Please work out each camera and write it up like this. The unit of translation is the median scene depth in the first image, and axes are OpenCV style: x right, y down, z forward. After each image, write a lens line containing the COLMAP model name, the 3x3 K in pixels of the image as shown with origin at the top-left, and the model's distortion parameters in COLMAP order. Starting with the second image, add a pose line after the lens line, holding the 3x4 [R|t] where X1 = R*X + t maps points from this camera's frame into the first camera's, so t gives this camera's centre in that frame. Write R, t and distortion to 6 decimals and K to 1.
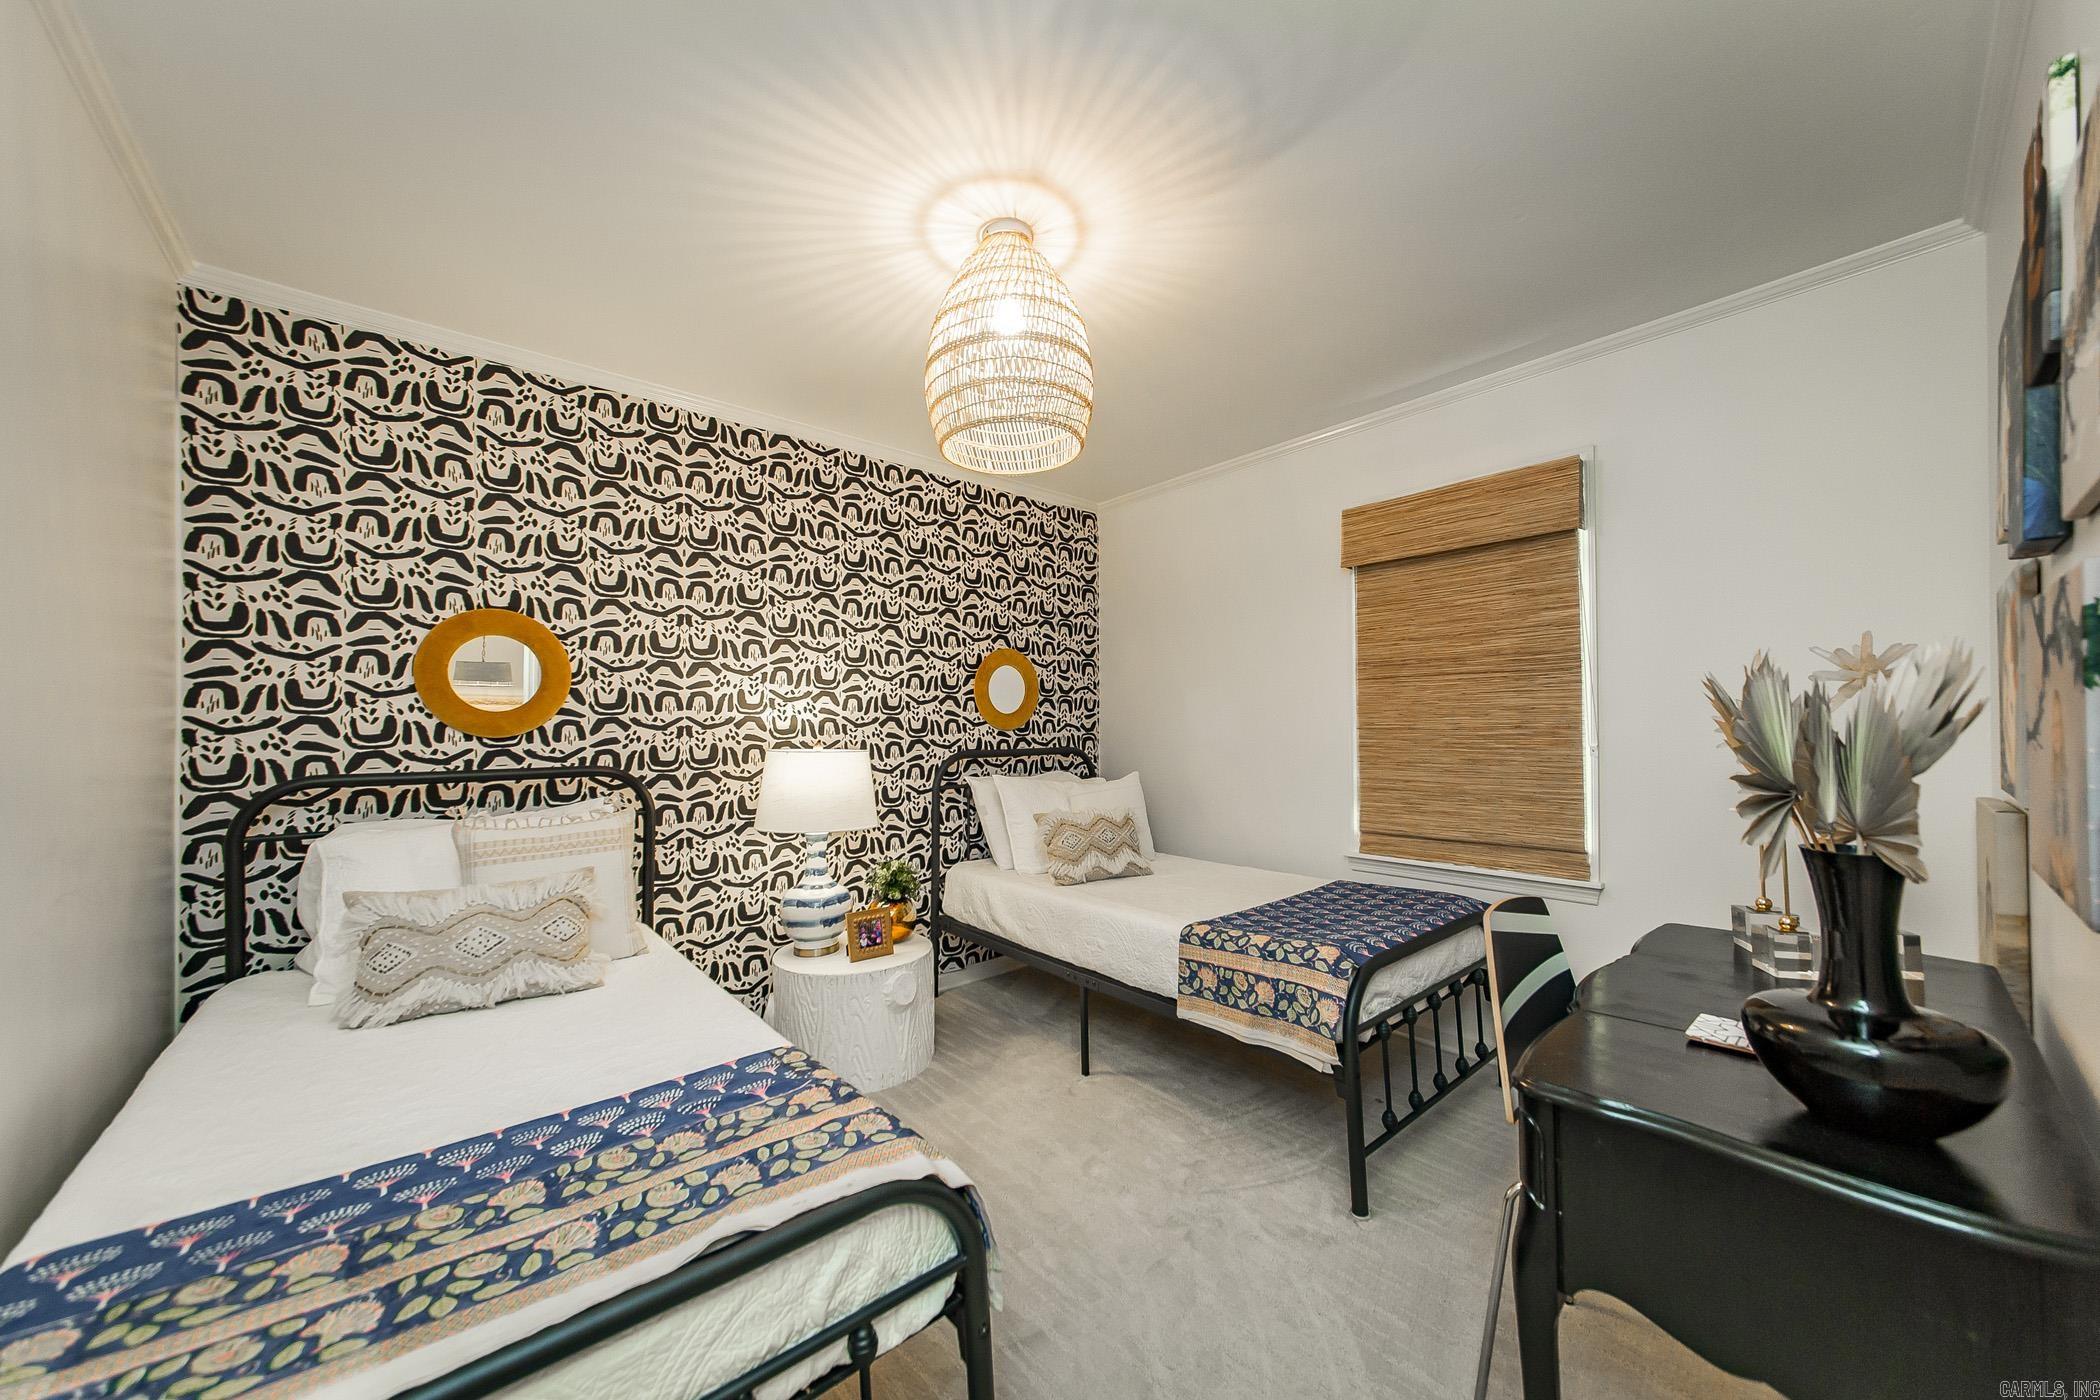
lens RADIAL K [[756.8, 0, 1051.5], [0, 756.8, 703.4], [0, 0, 1]] dist [-0.007495, -0.000061]
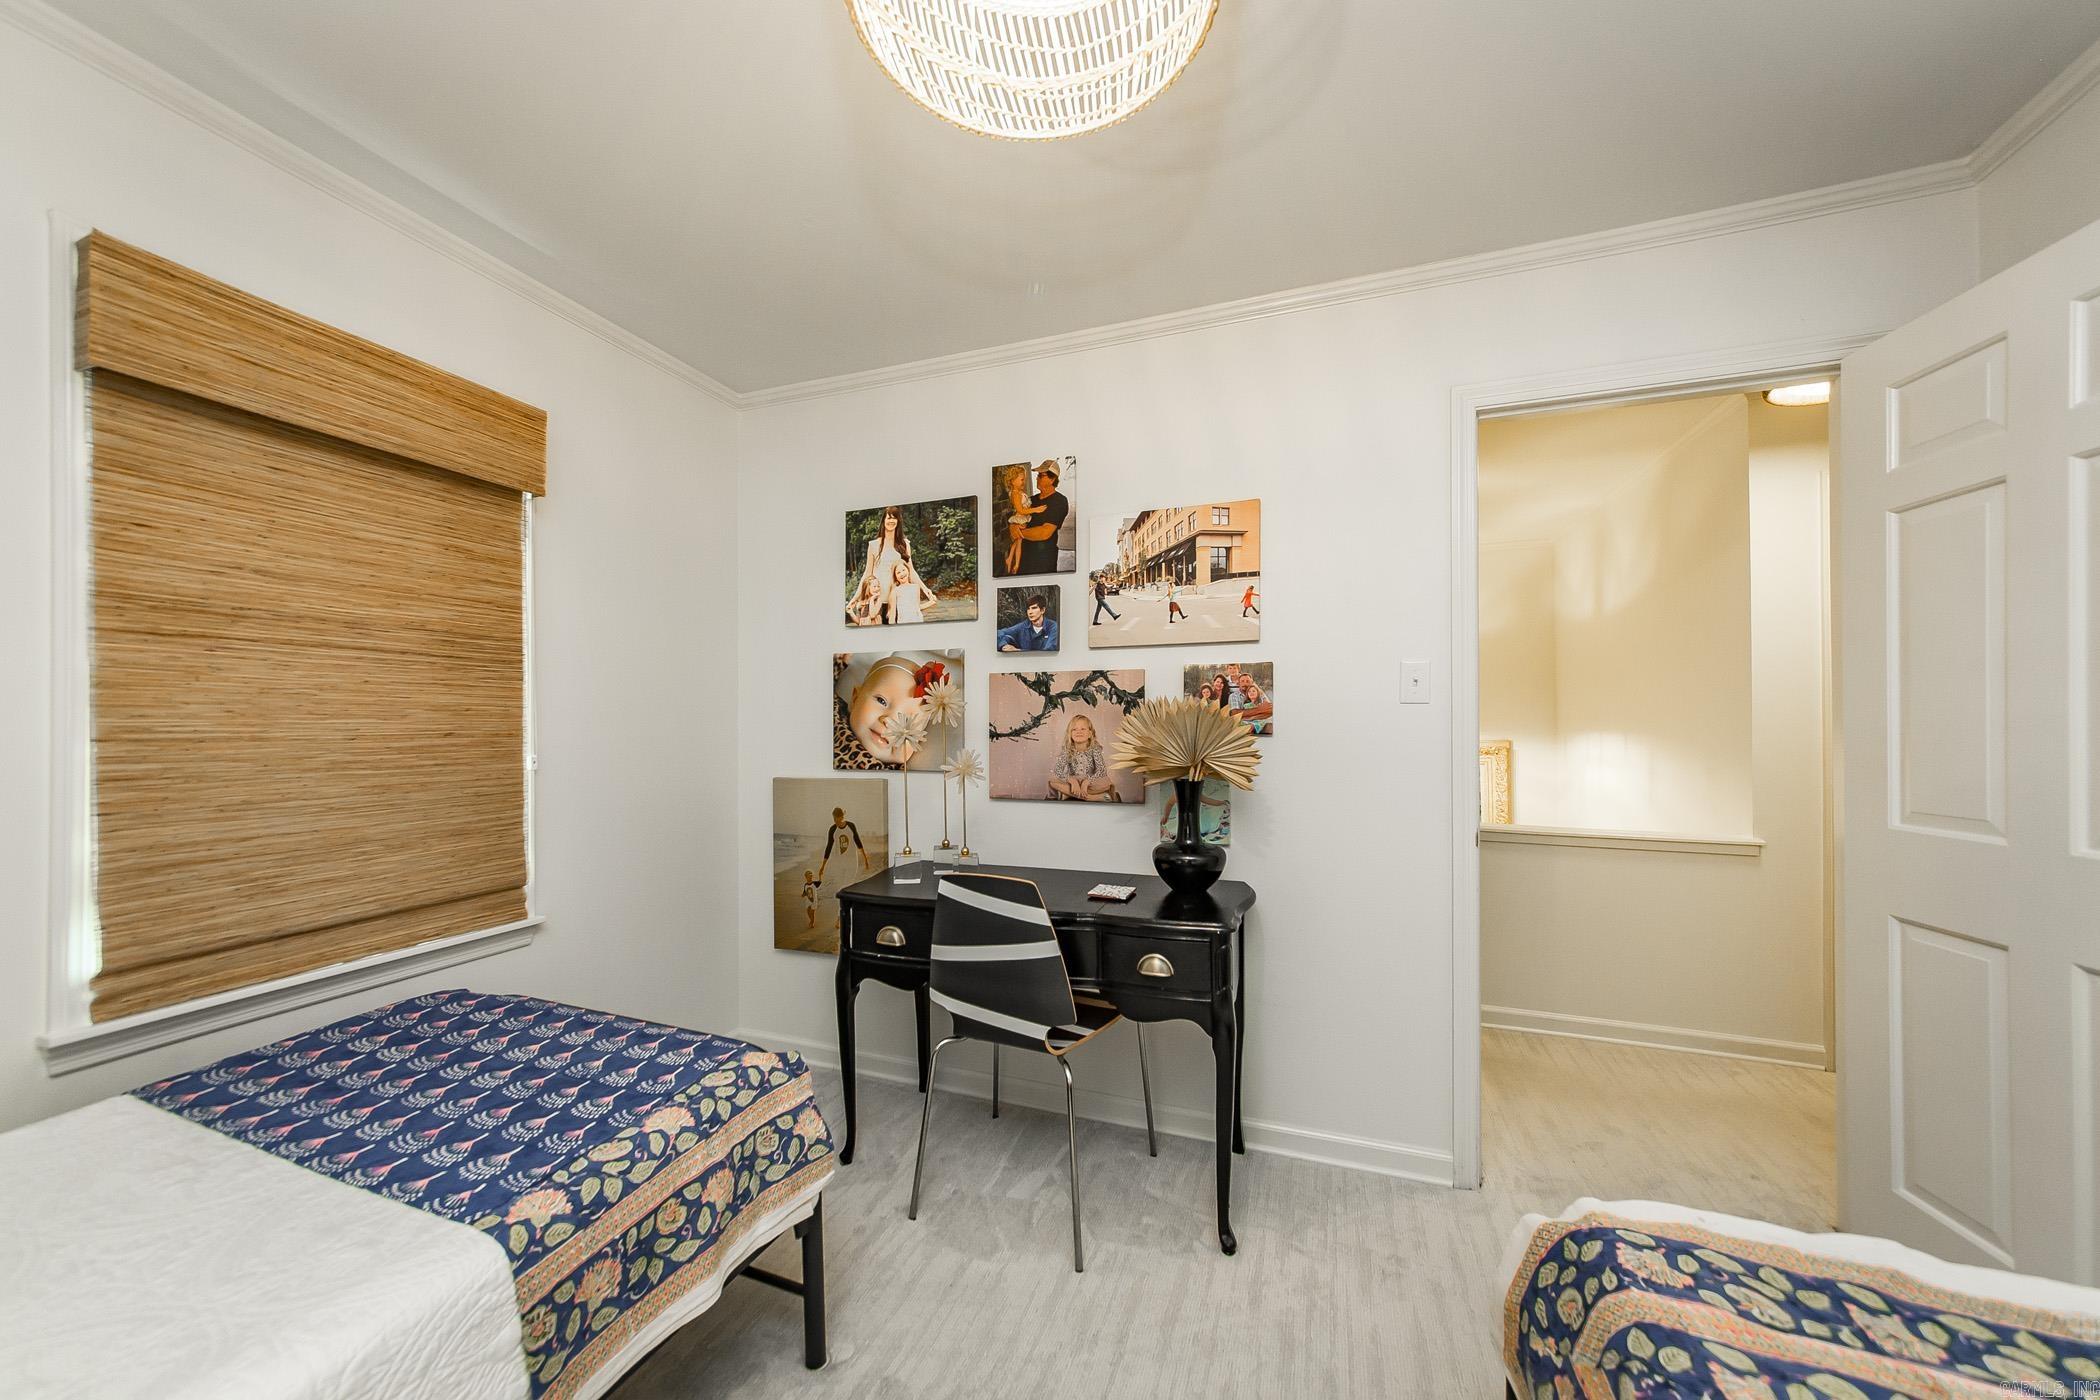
lens RADIAL K [[733.9, 0, 1047.3], [0, 733.9, 725.6], [0, 0, 1]] dist [-0.000372, 0.000026]
pose [[-0.469355, 0.008853, 0.882965, -0.264403], [-0.020715, 0.999564, -0.021033, 0.025253], [-0.882766, -0.028163, -0.468967, 0.822921]]
